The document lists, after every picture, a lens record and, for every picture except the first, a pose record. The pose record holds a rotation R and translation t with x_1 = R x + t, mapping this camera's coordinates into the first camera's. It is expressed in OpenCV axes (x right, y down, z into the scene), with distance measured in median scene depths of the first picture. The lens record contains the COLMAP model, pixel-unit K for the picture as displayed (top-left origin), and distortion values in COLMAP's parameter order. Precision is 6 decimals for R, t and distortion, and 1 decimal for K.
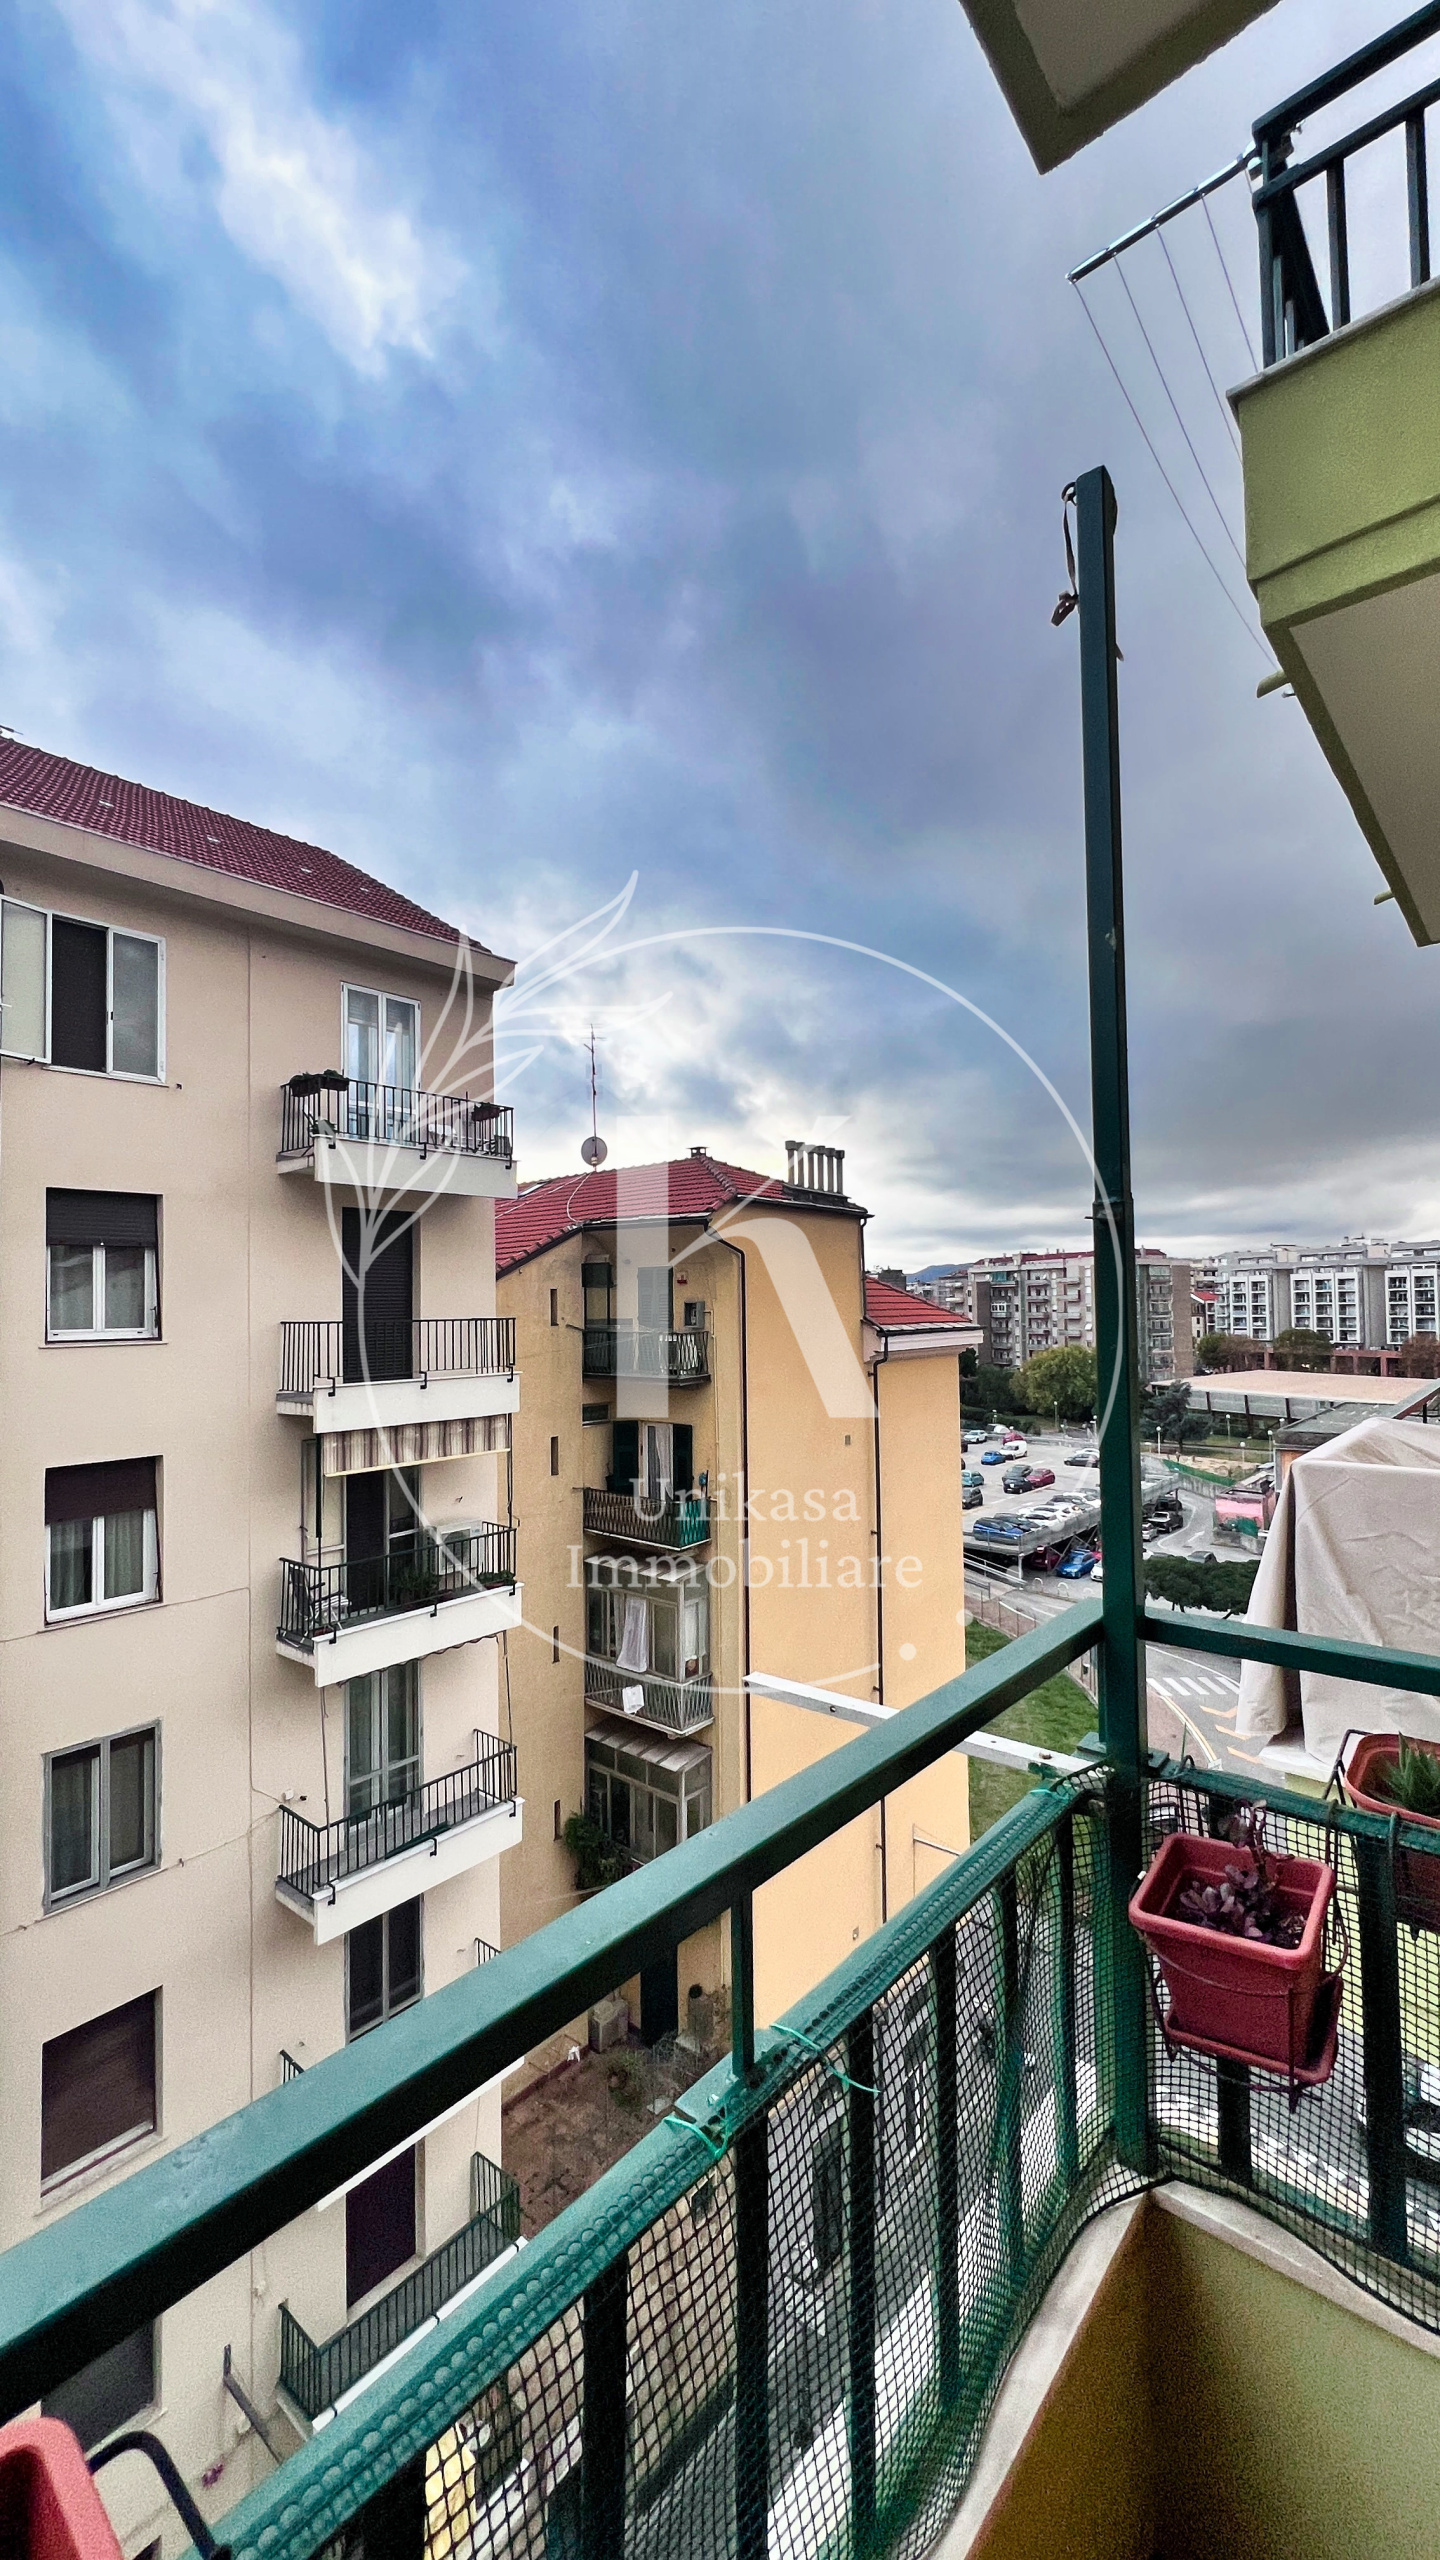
lens RADIAL K [[1026.8, 0, 720.2], [0, 1026.8, 1282.3], [0, 0, 1]] dist [-0.002887, 0.000916]
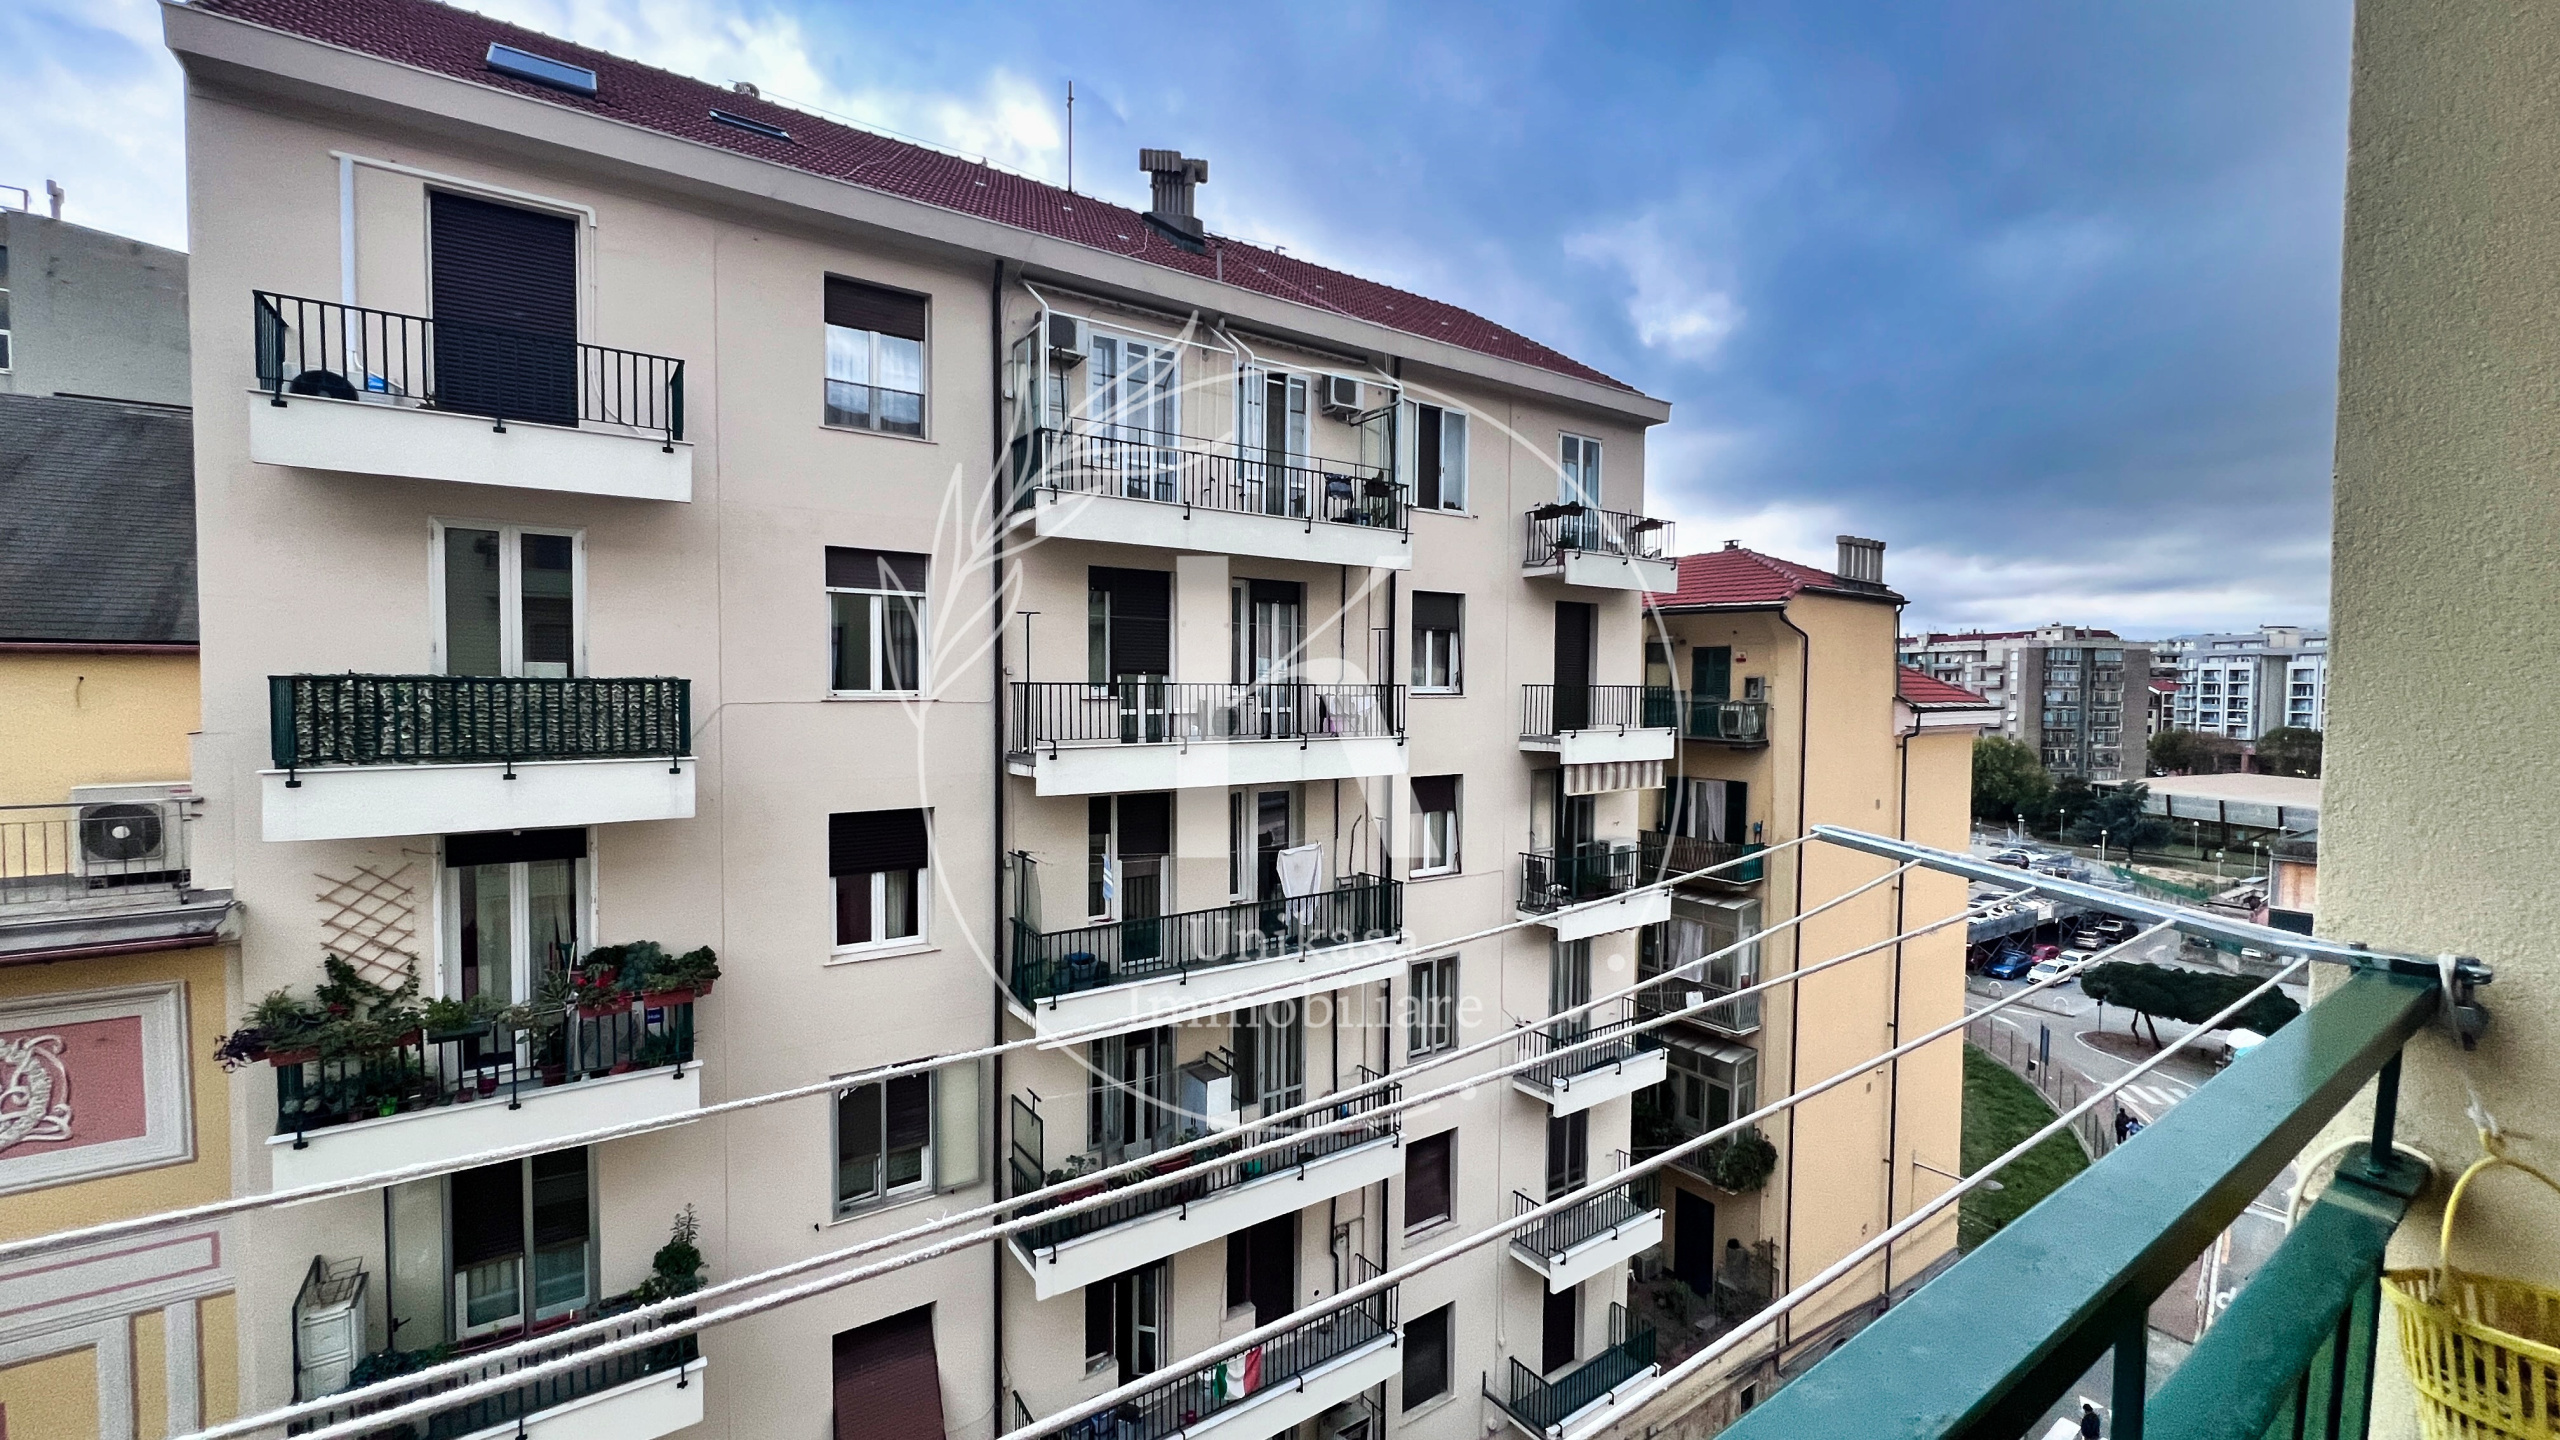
lens RADIAL K [[1026.8, 0, 1298.0], [0, 1026.8, 719.4], [0, 0, 1]] dist [-0.002887, 0.000916]
pose [[0.967341, 0.032326, -0.251410, -0.203526], [-0.016984, 0.997872, 0.062953, 0.002093], [0.252909, -0.056627, 0.965831, -0.230977]]
